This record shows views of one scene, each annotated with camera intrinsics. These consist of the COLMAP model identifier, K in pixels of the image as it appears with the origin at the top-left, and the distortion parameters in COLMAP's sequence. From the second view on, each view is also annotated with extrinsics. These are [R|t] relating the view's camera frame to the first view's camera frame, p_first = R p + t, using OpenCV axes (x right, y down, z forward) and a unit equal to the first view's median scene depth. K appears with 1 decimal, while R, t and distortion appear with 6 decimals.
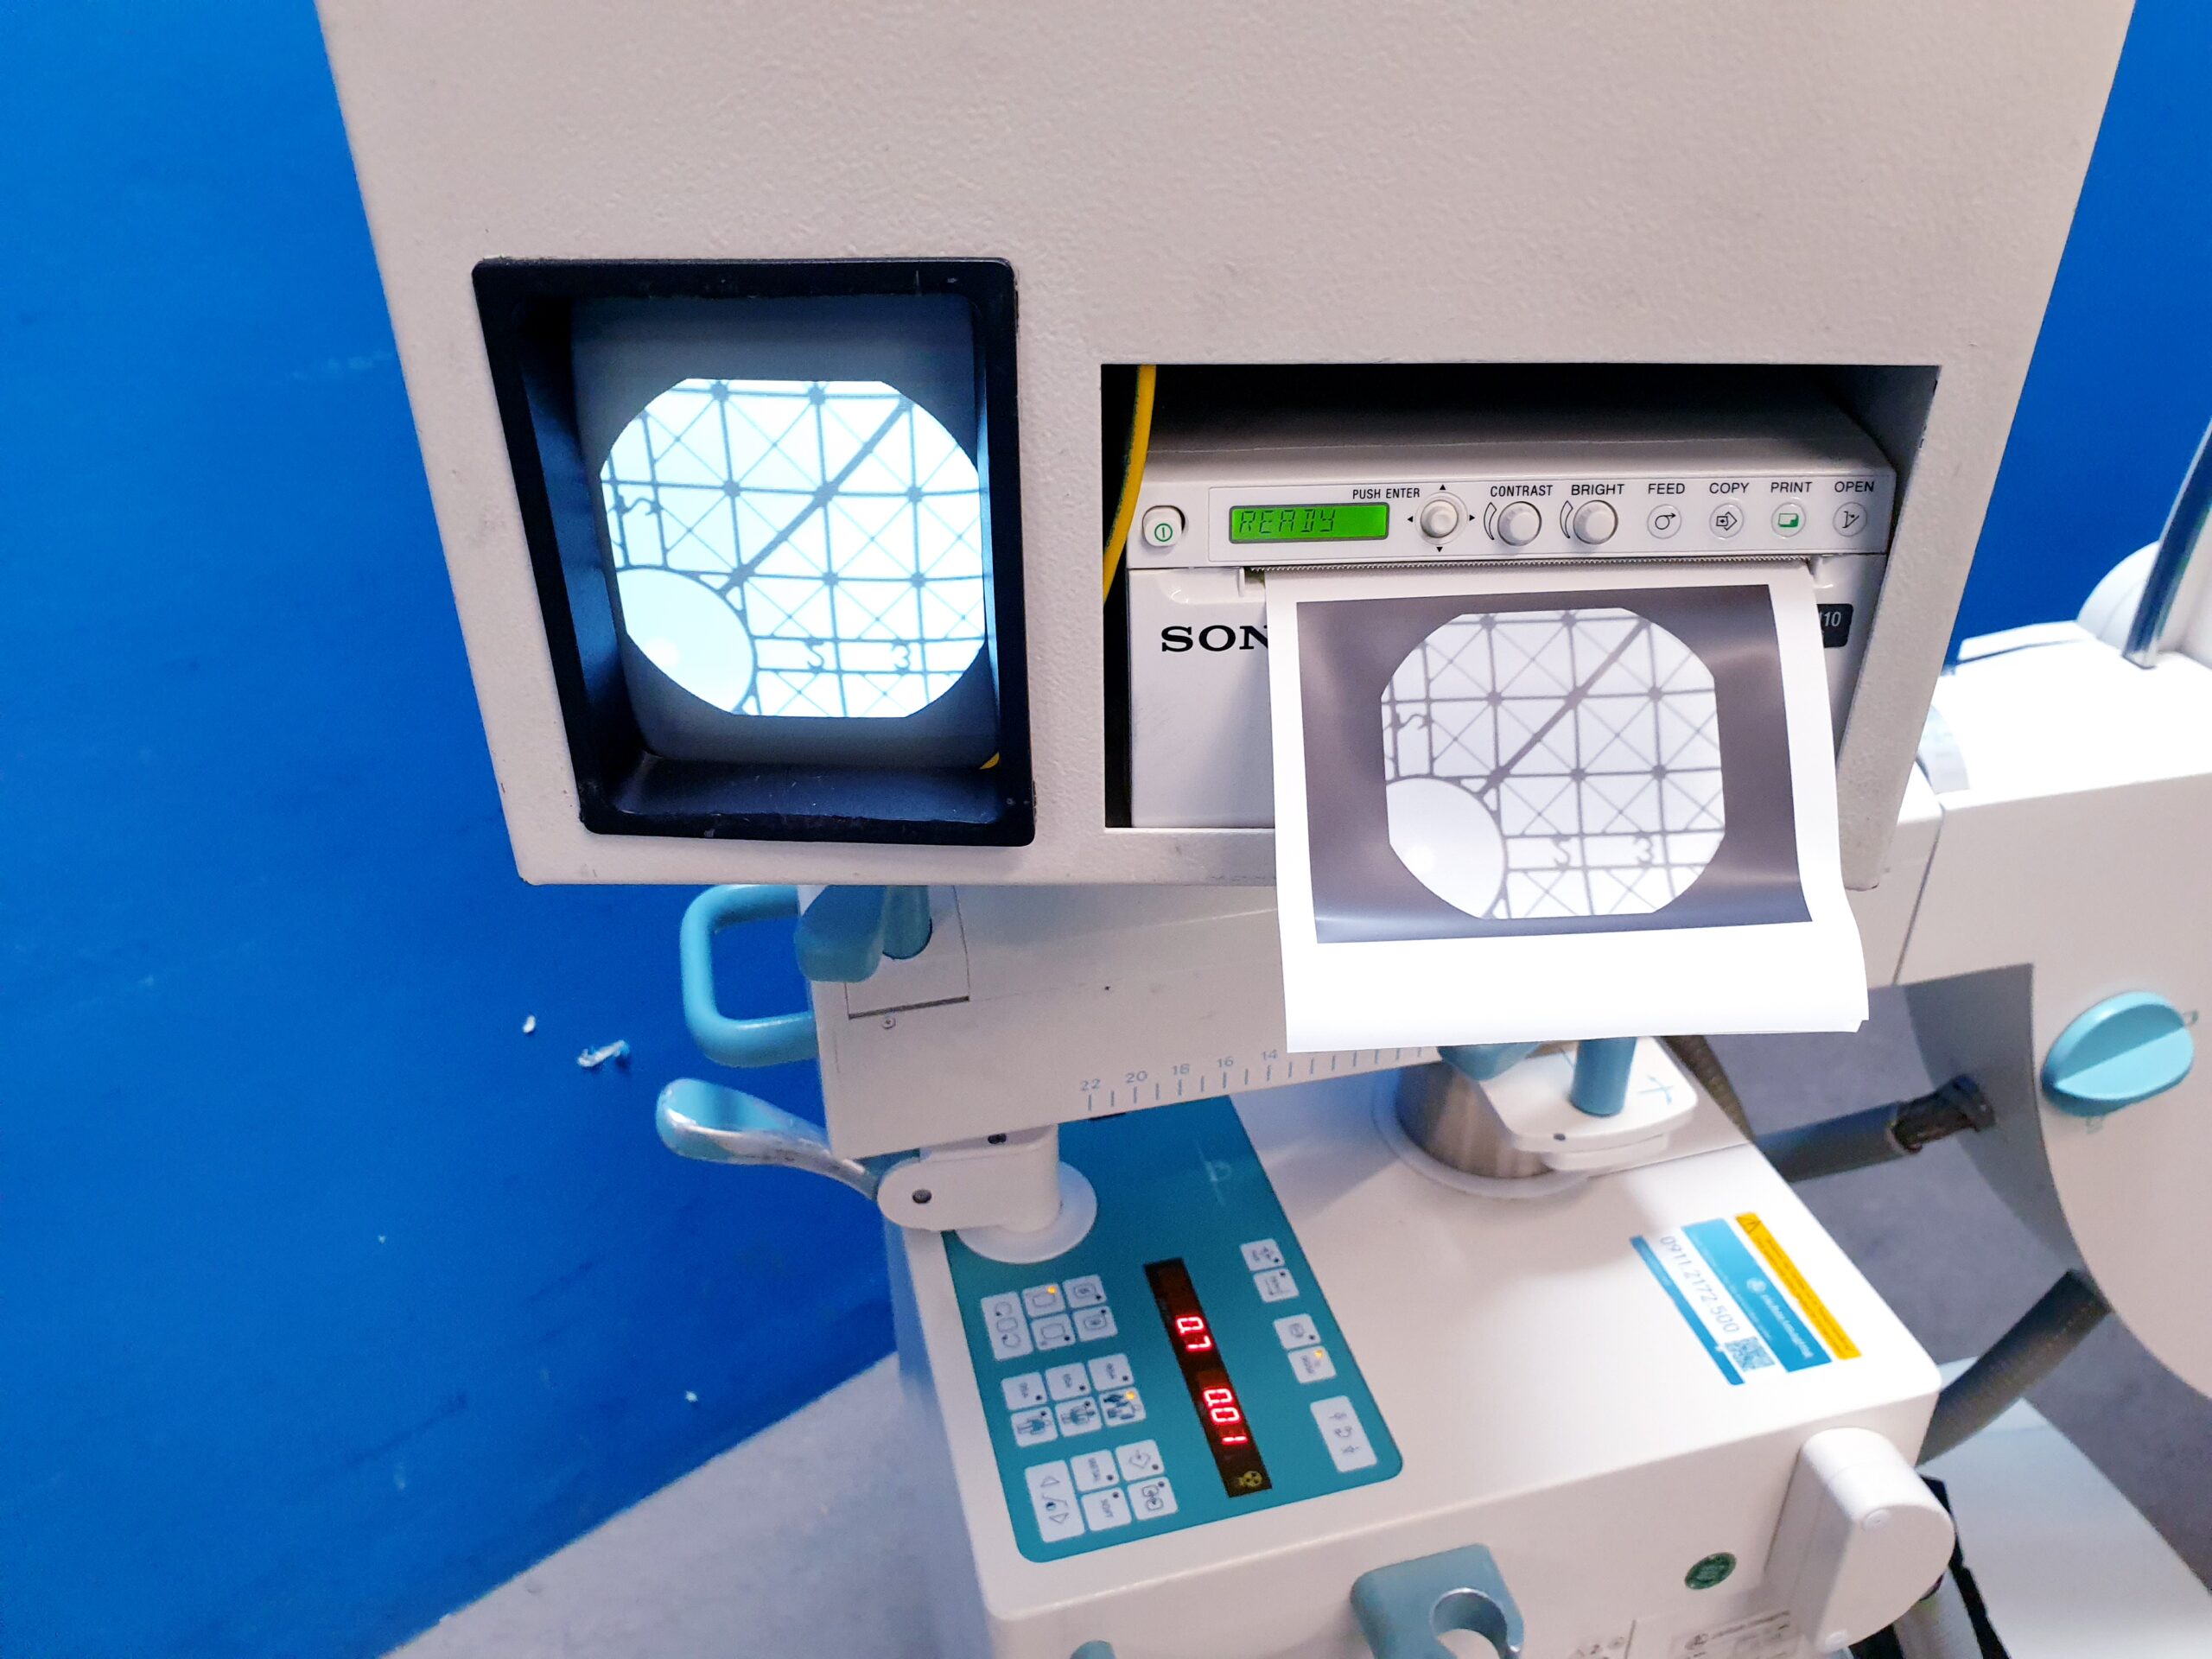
lens RADIAL K [[1754.9, 0, 1151.7], [0, 1754.9, 788.4], [0, 0, 1]] dist [0.053264, -0.008803]
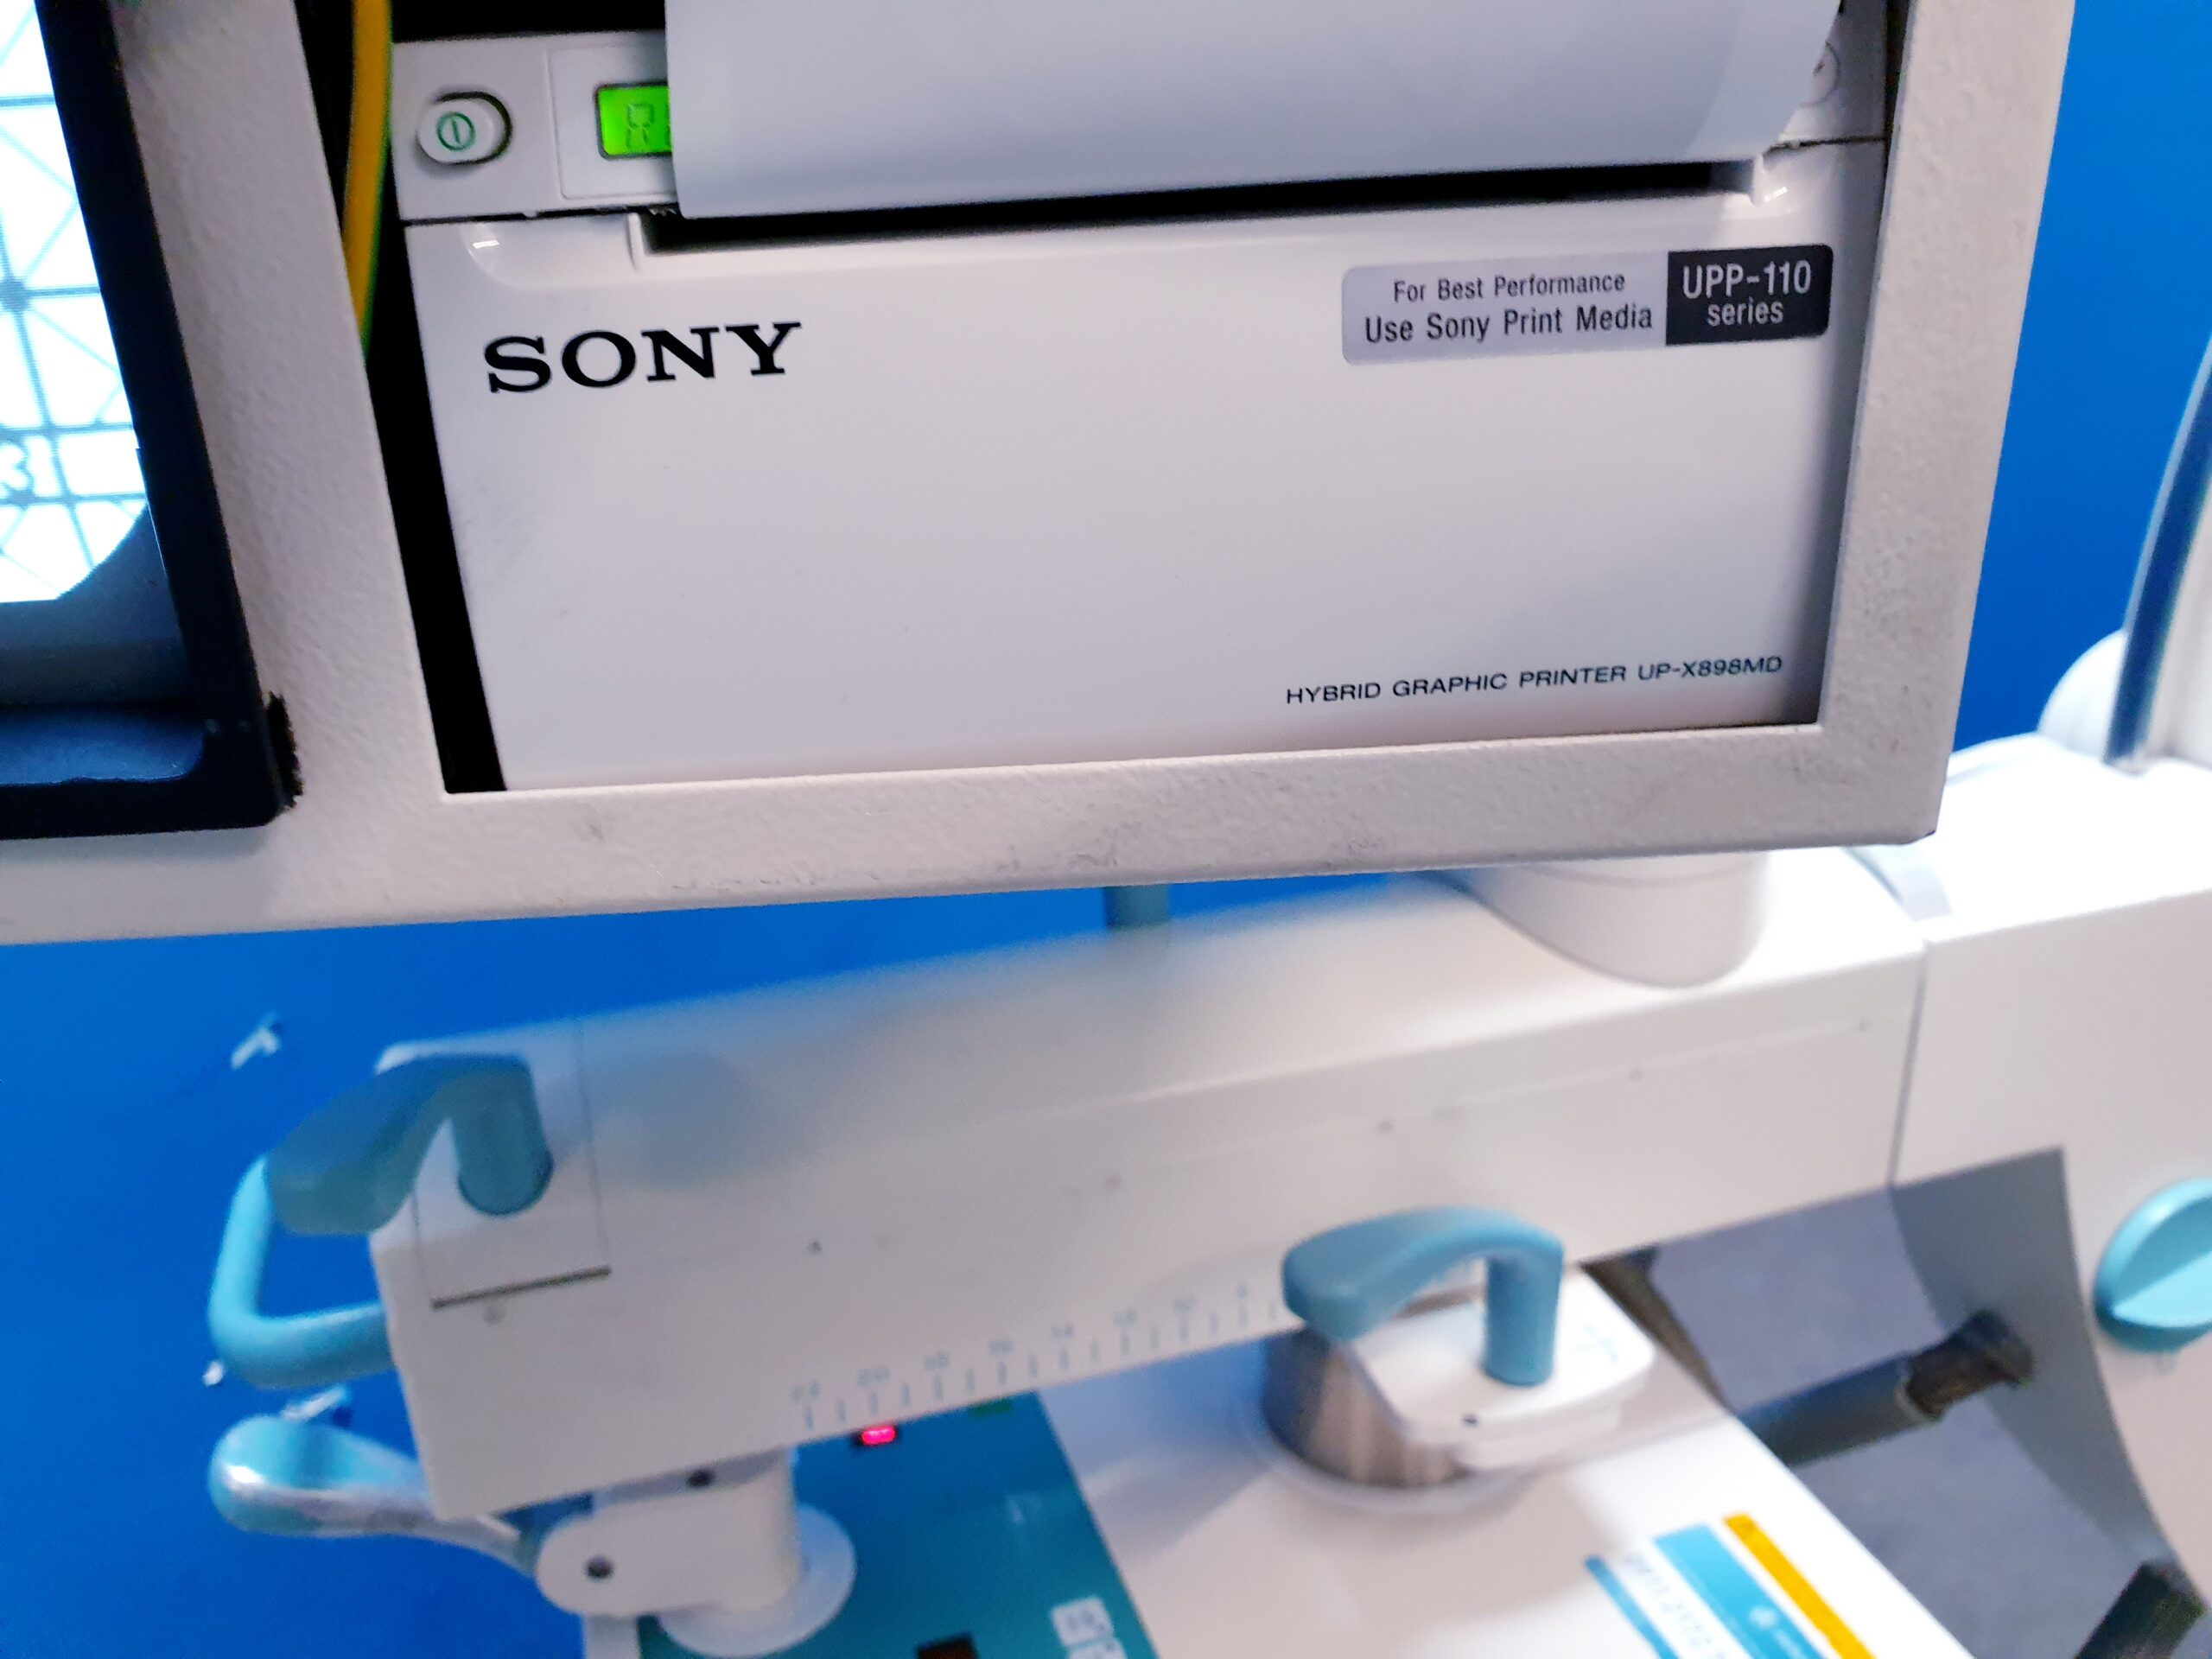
lens RADIAL K [[1720.7, 0, 1106.0], [0, 1720.7, 829.5], [0, 0, 1]] dist [0.007702, 0.007312]
pose [[0.998035, -0.058807, 0.021632, 0.081300], [0.061597, 0.984087, -0.166671, 0.068354], [-0.011487, 0.167676, 0.985775, 0.267137]]
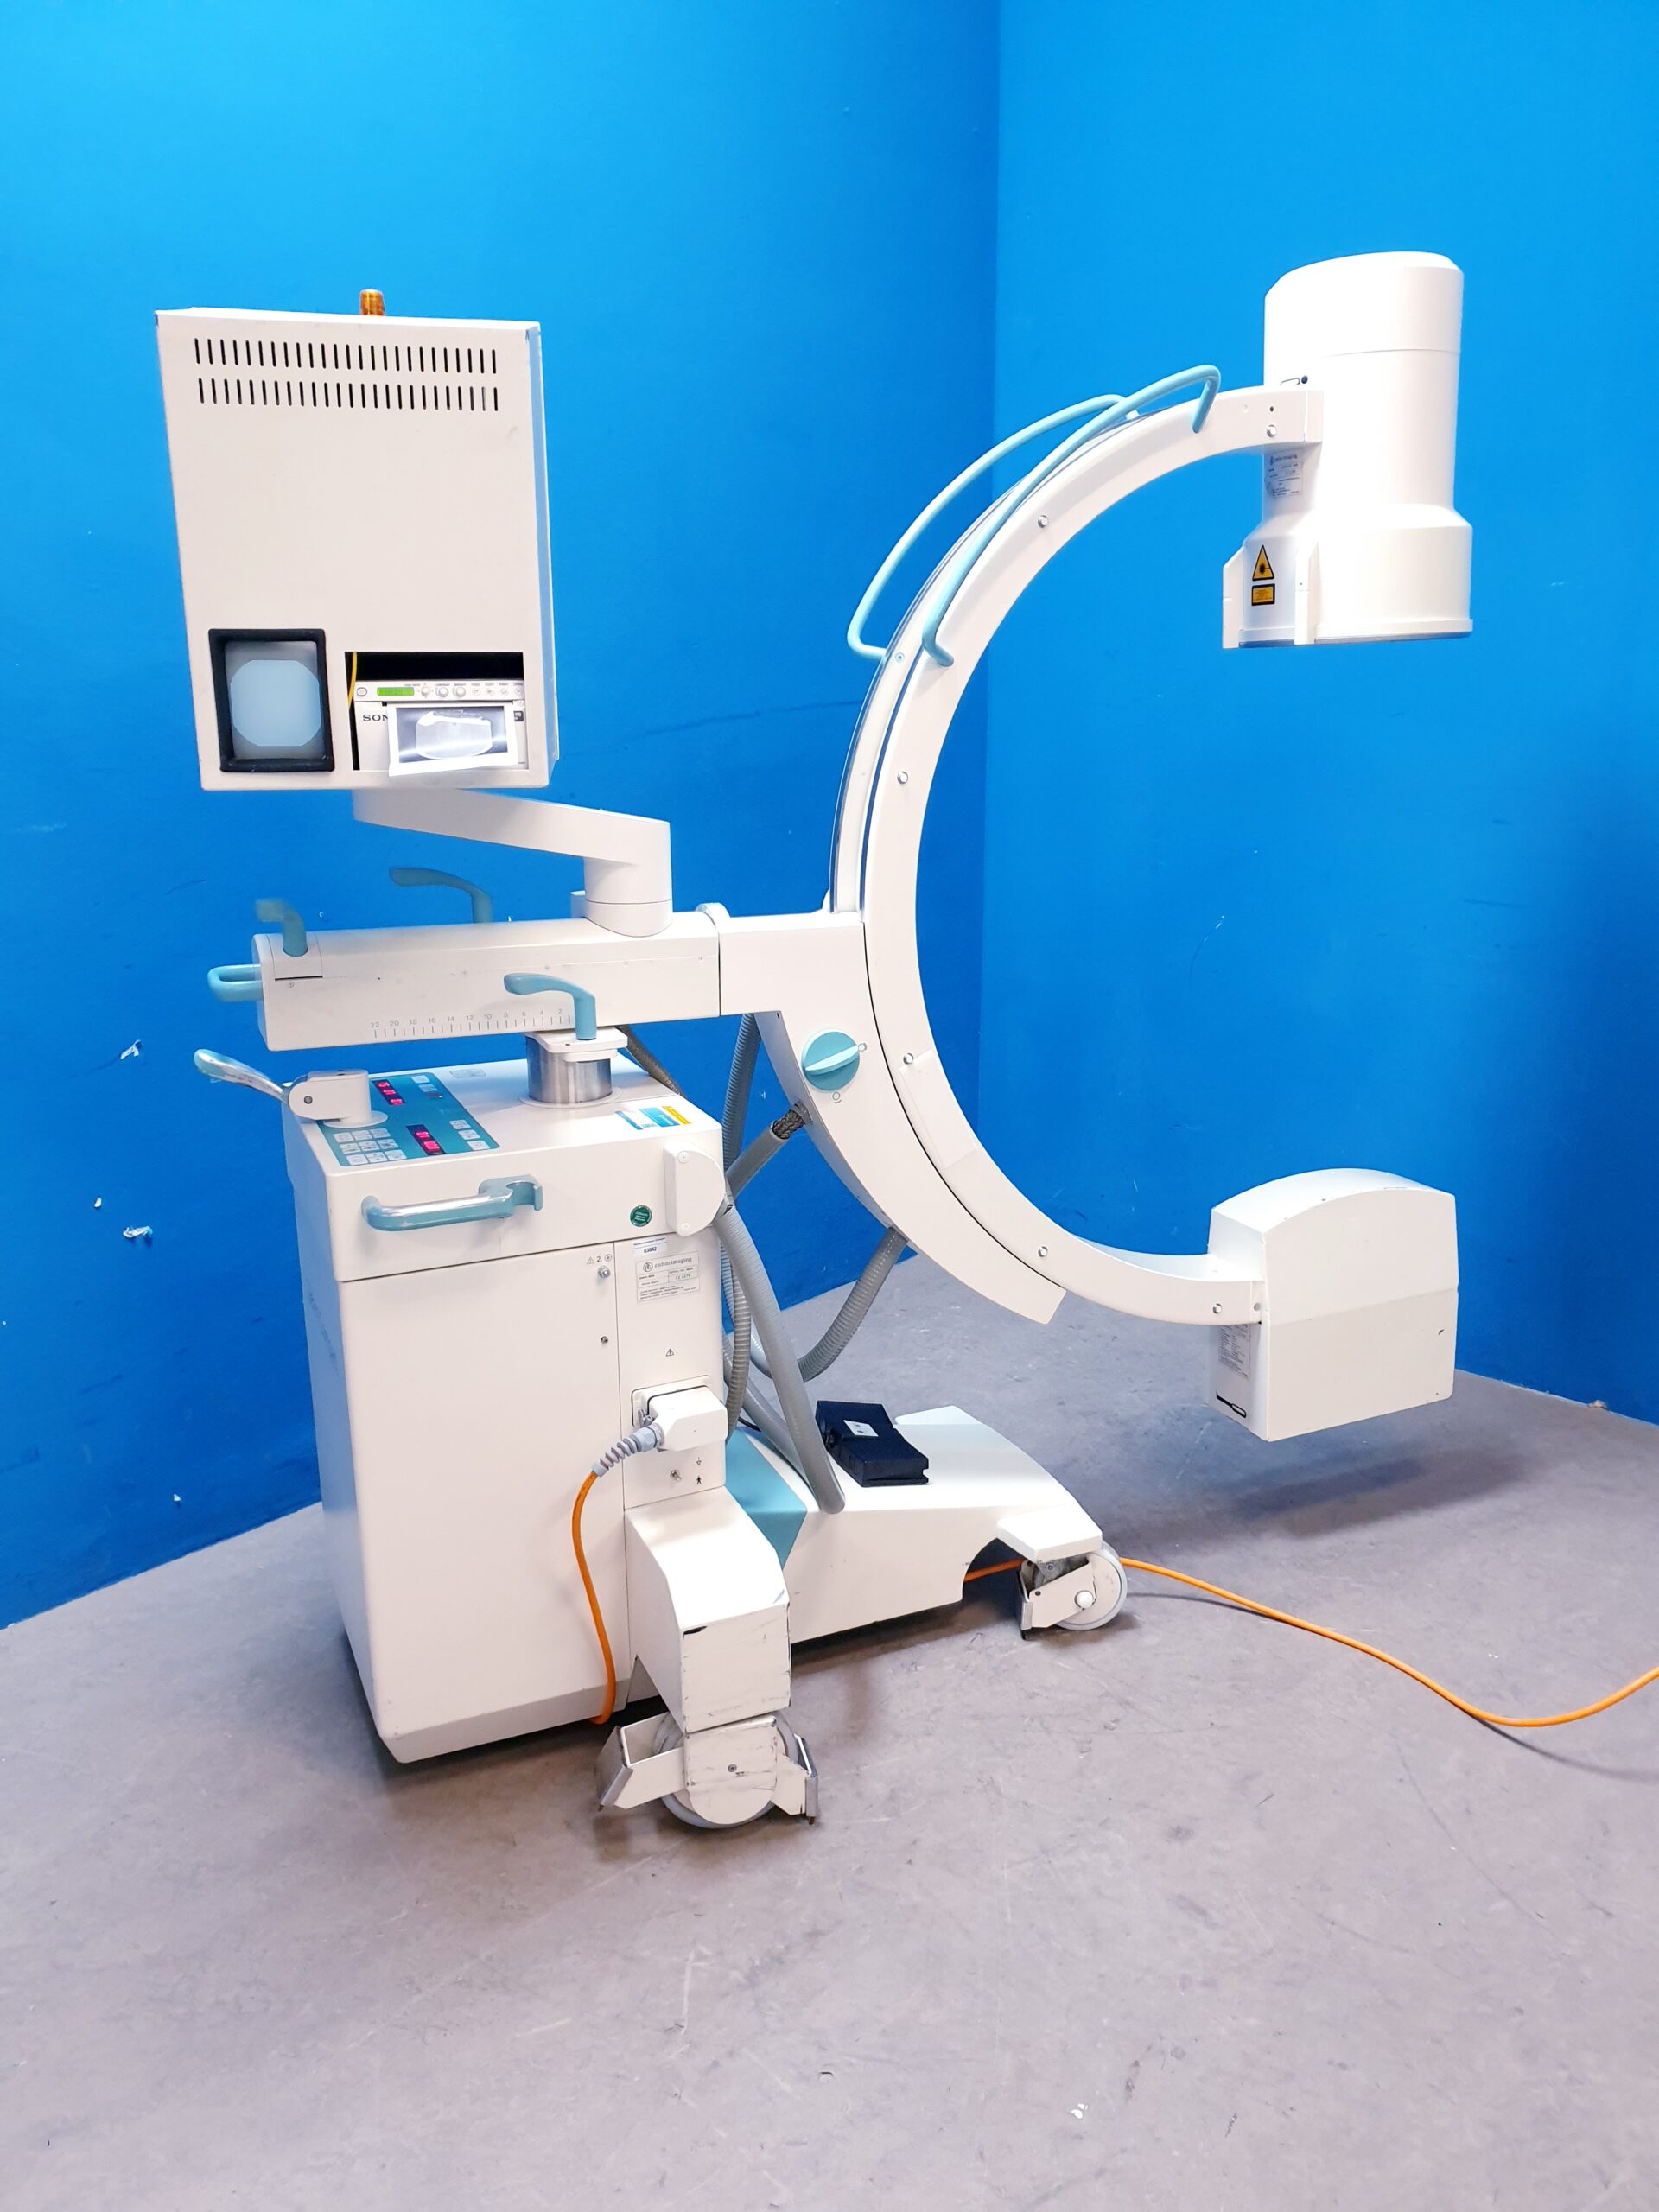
lens RADIAL K [[1657.0, 0, 837.0], [0, 1657.0, 1135.8], [0, 0, 1]] dist [0.027006, 0.000947]
pose [[0.984281, -0.046985, 0.170246, 0.206341], [0.091778, 0.959660, -0.265762, 1.061008], [-0.150891, 0.277209, 0.948887, -1.411138]]
